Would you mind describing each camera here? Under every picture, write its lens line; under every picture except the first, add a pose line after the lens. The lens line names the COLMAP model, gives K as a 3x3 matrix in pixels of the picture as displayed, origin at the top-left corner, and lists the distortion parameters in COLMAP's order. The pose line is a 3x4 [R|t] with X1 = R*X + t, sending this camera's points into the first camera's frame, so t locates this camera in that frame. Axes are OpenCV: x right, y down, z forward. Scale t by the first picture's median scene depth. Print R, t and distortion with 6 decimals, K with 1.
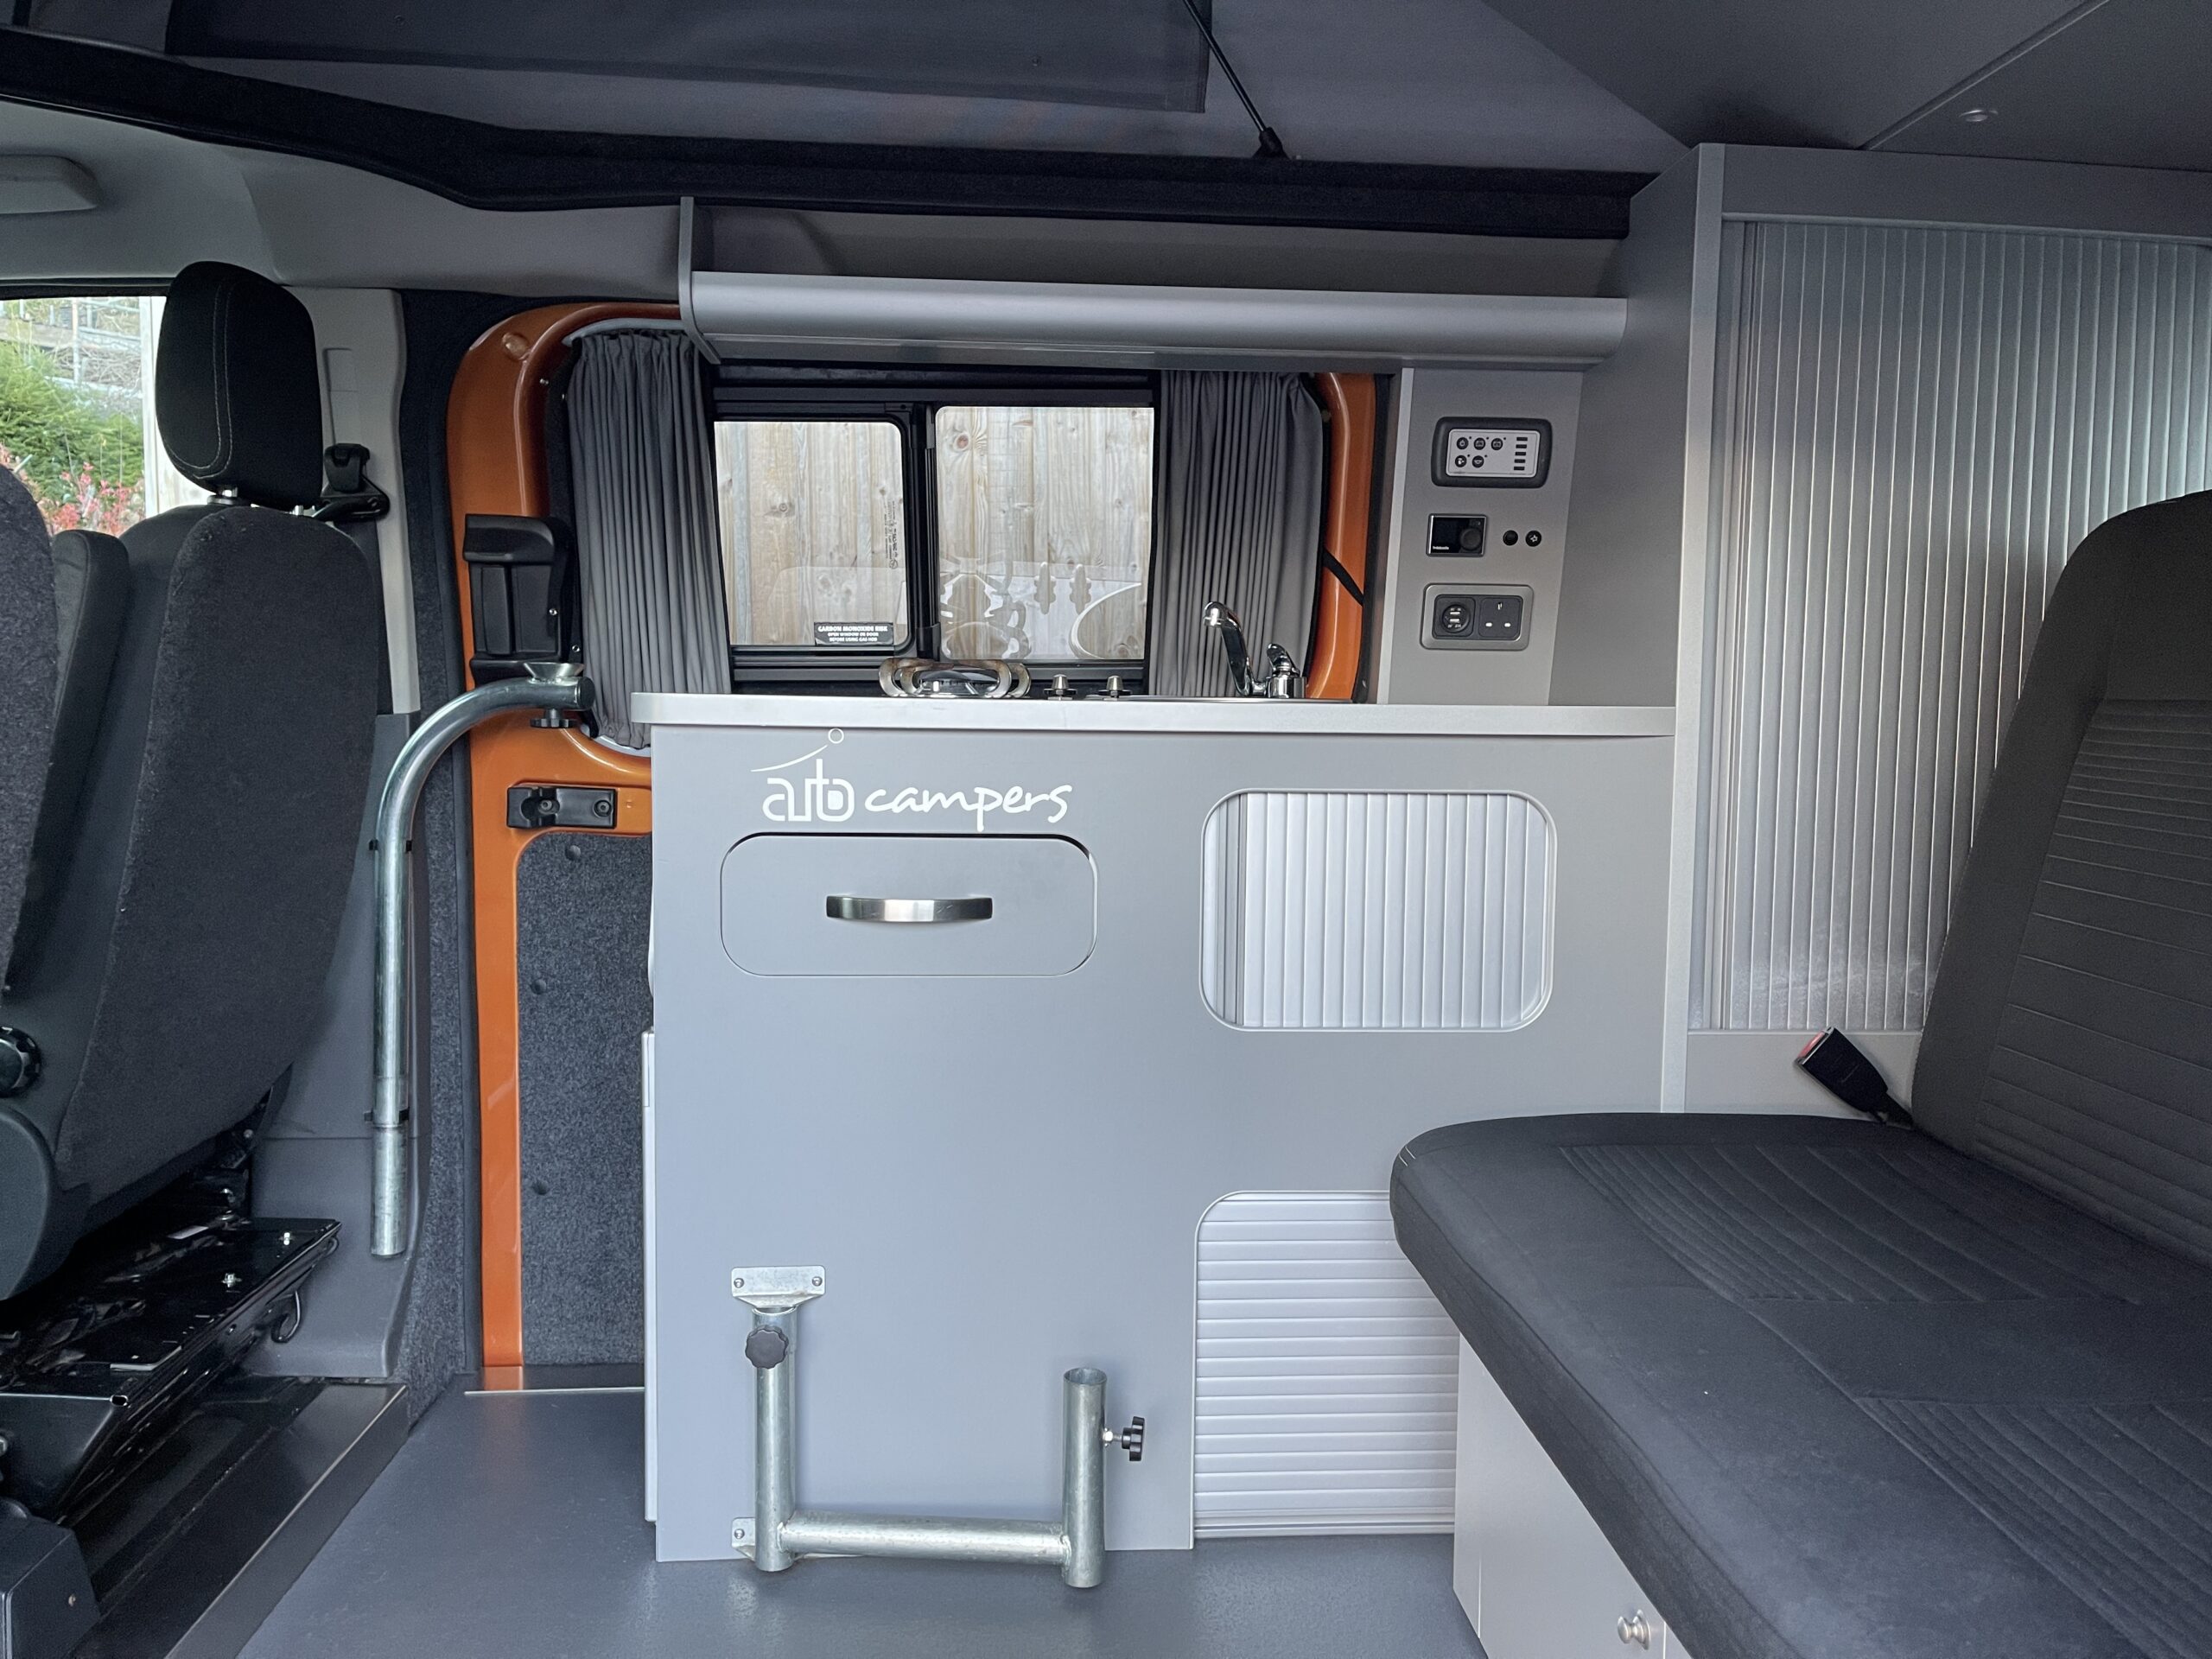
lens RADIAL K [[1657.2, 0, 1116.7], [0, 1657.2, 839.4], [0, 0, 1]] dist [0.076003, -0.097060]
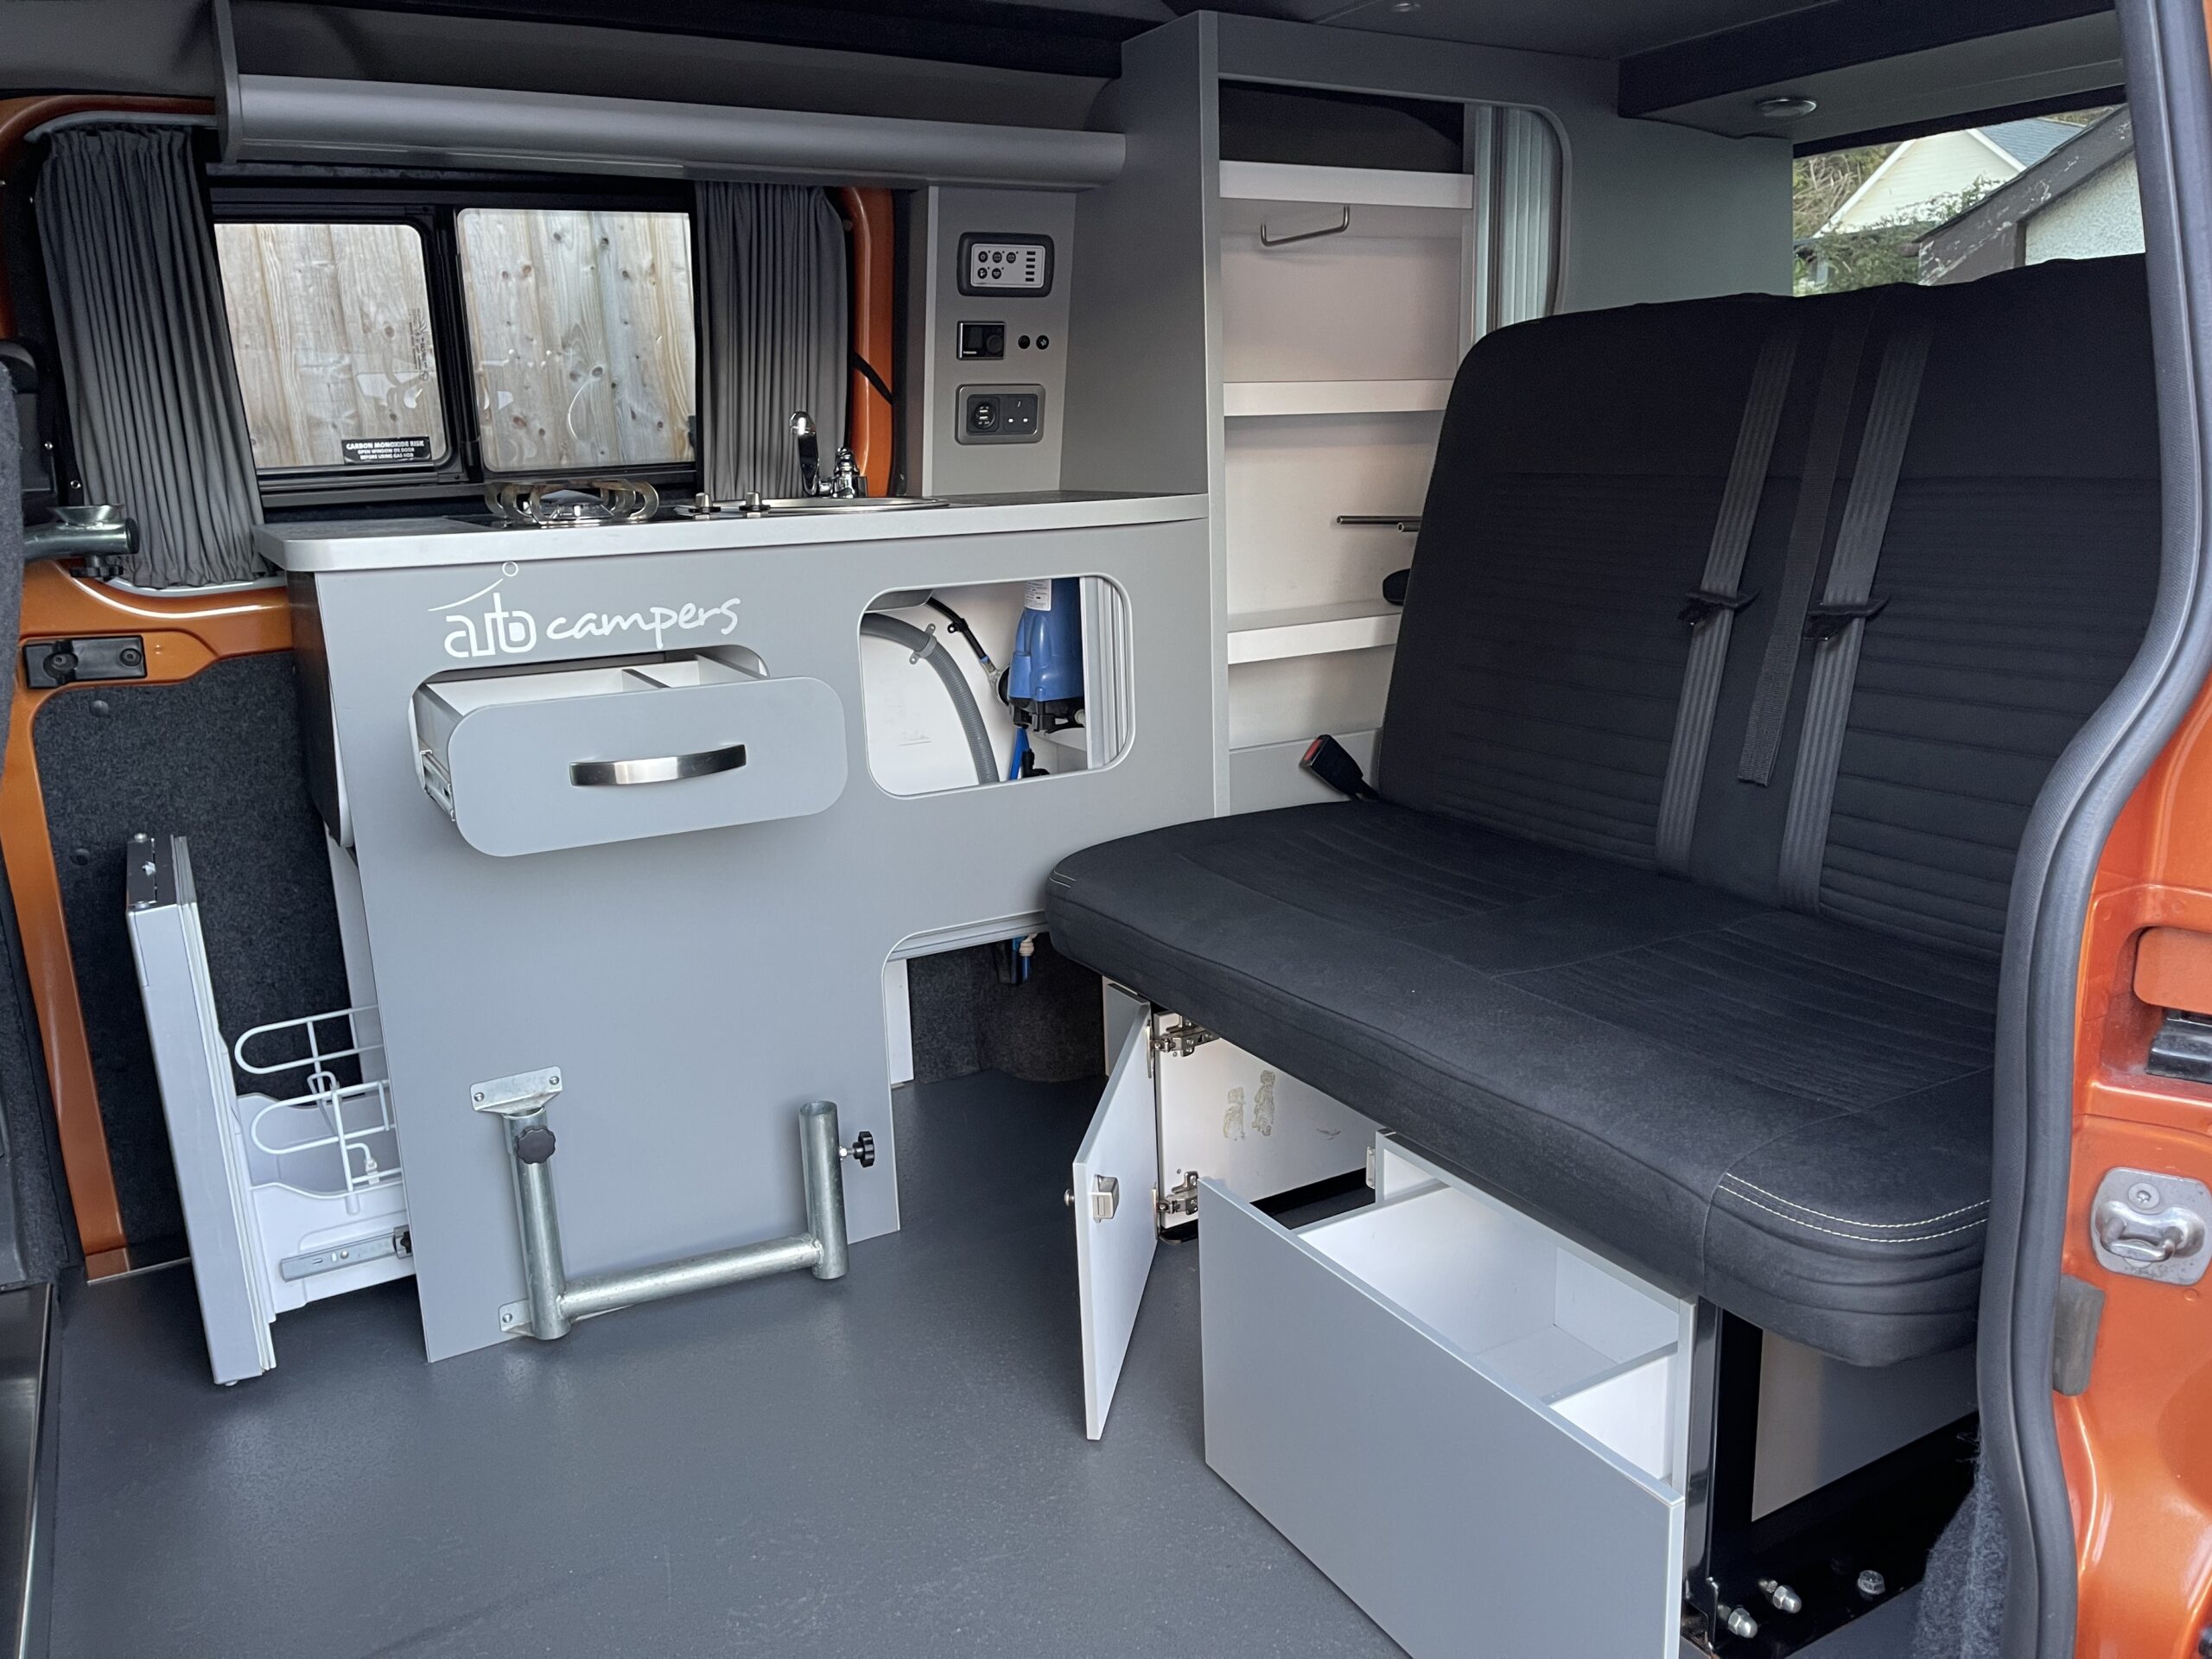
lens RADIAL K [[1657.2, 0, 1116.8], [0, 1657.2, 836.8], [0, 0, 1]] dist [0.076003, -0.097060]
pose [[0.895806, -0.145581, 0.419926, -0.240637], [0.080940, 0.982469, 0.167938, -0.035413], [-0.437013, -0.116451, 0.891885, -0.087024]]
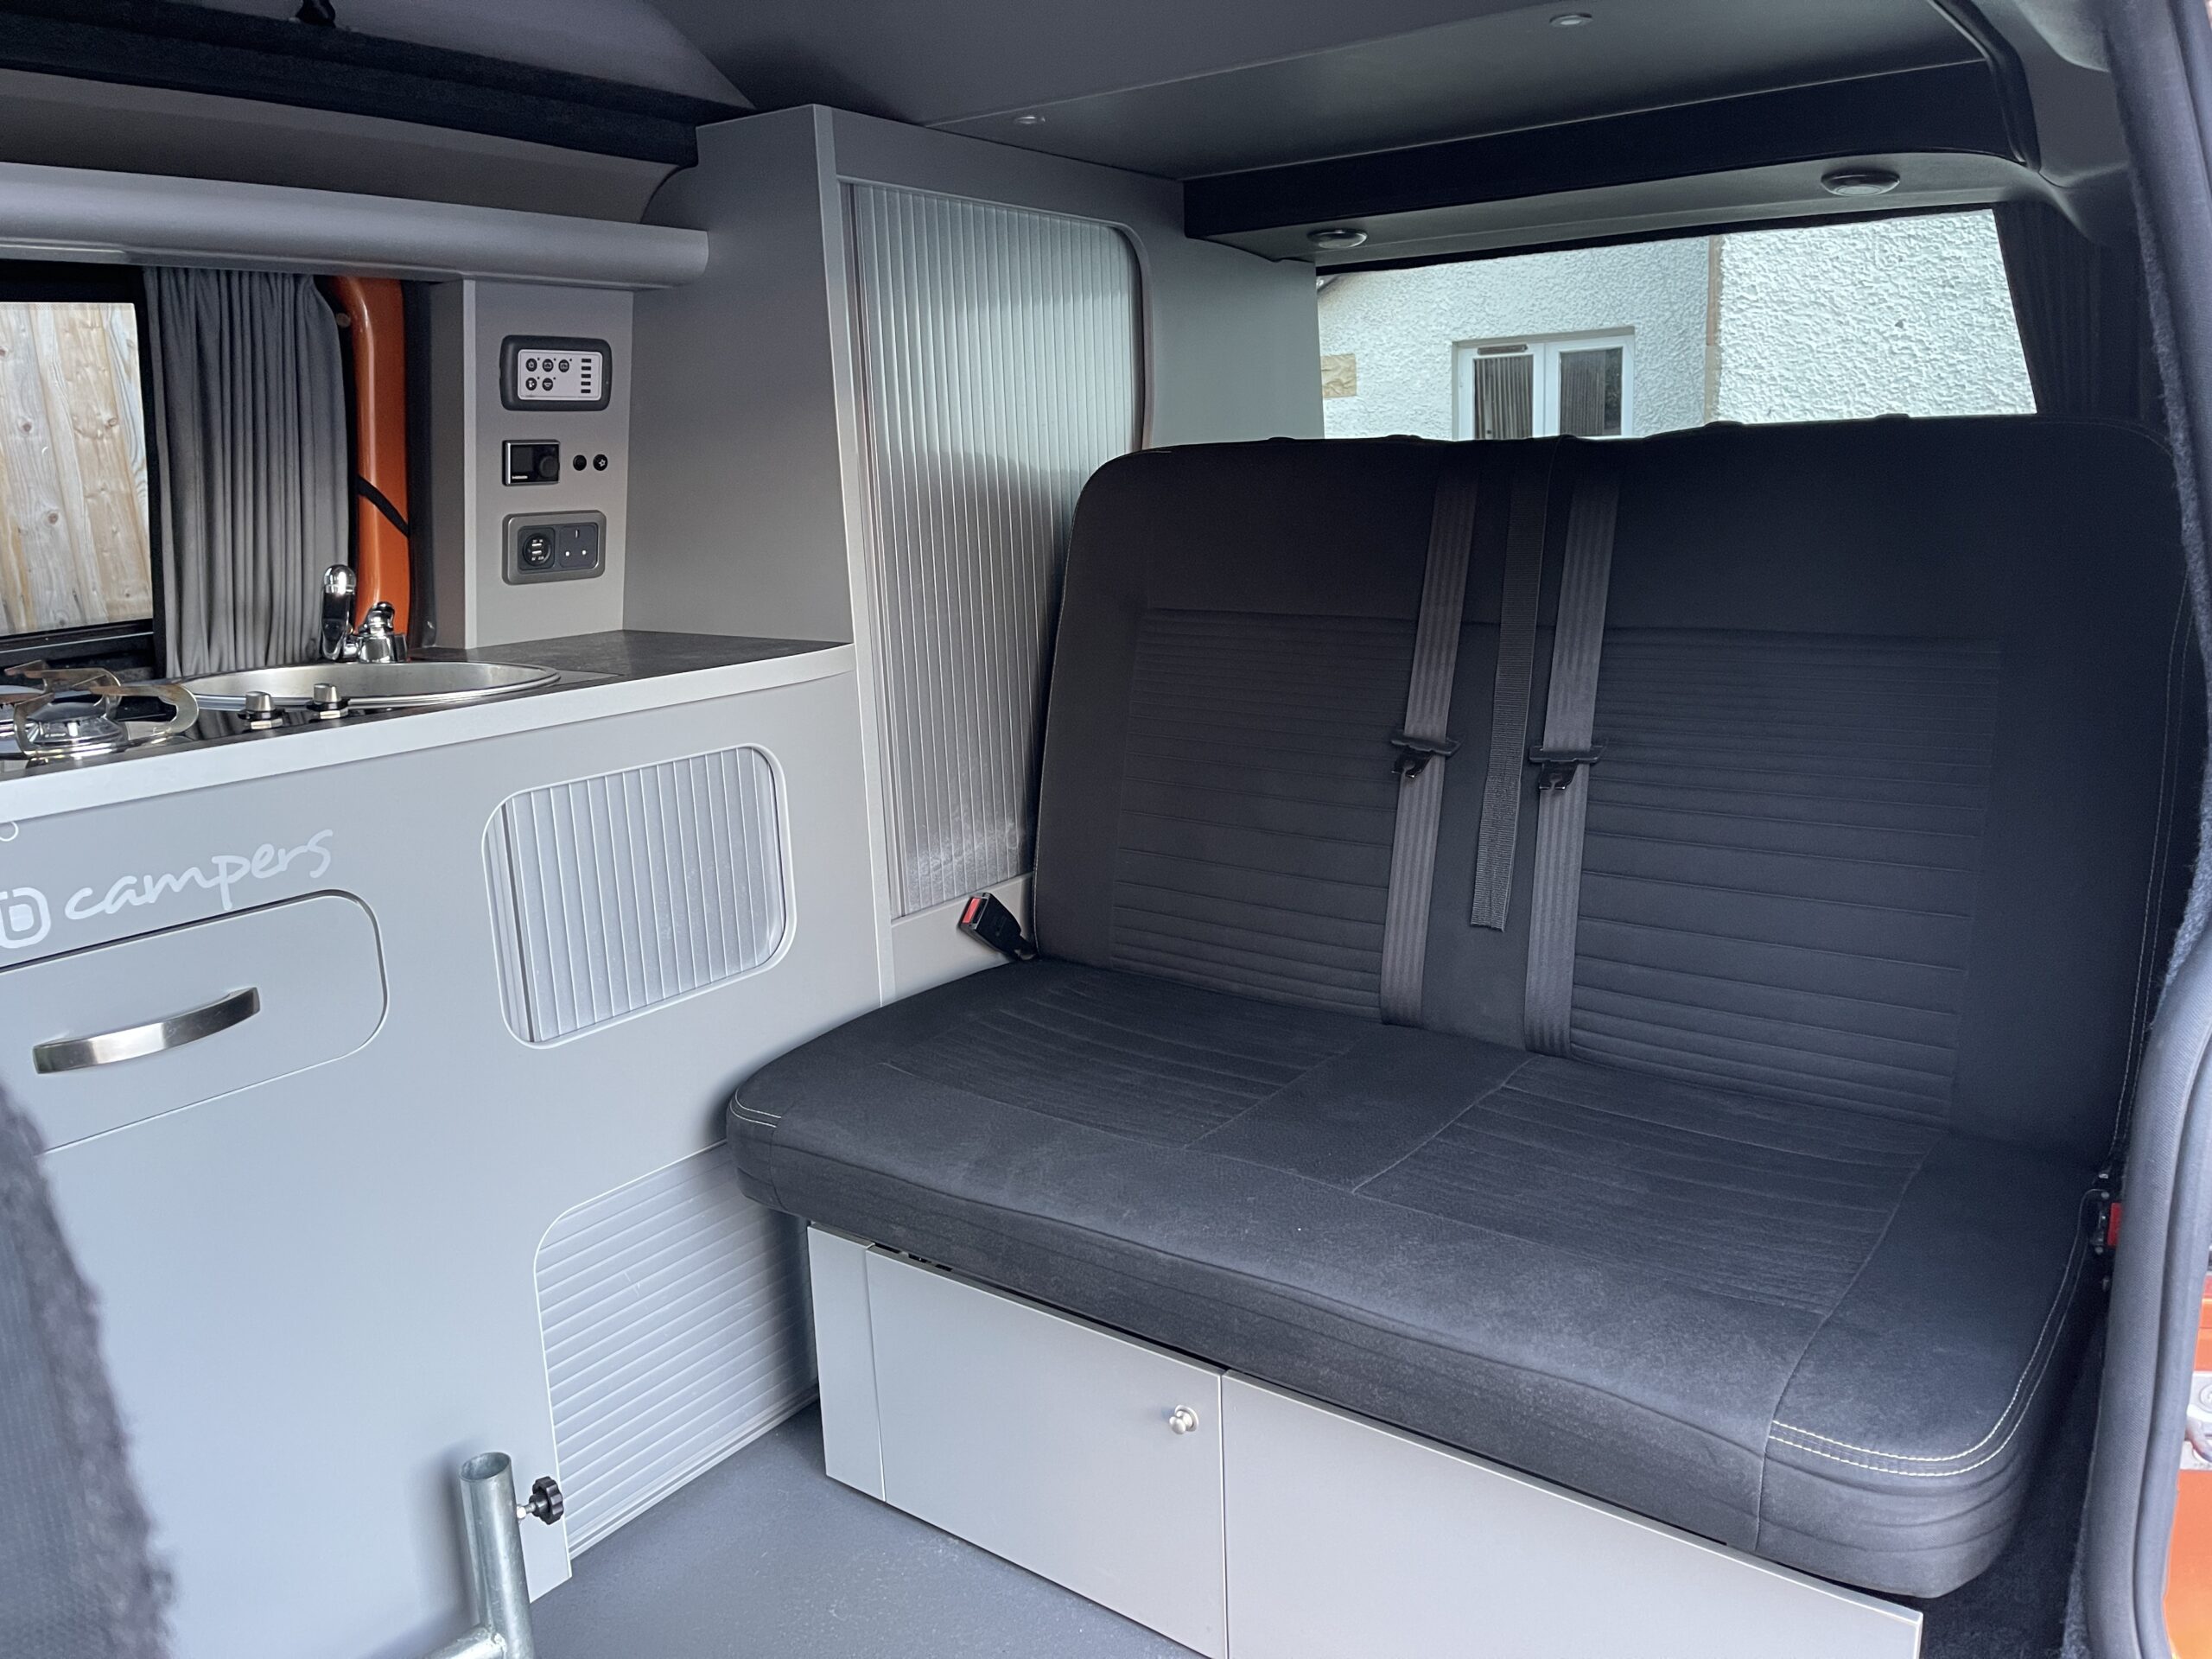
lens RADIAL K [[1657.2, 0, 1111.8], [0, 1657.2, 835.7], [0, 0, 1]] dist [0.076003, -0.097060]
pose [[0.642042, -0.209951, 0.737362, -0.329257], [0.107838, 0.976942, 0.184269, -0.117925], [-0.759047, -0.038793, 0.649879, 0.135964]]
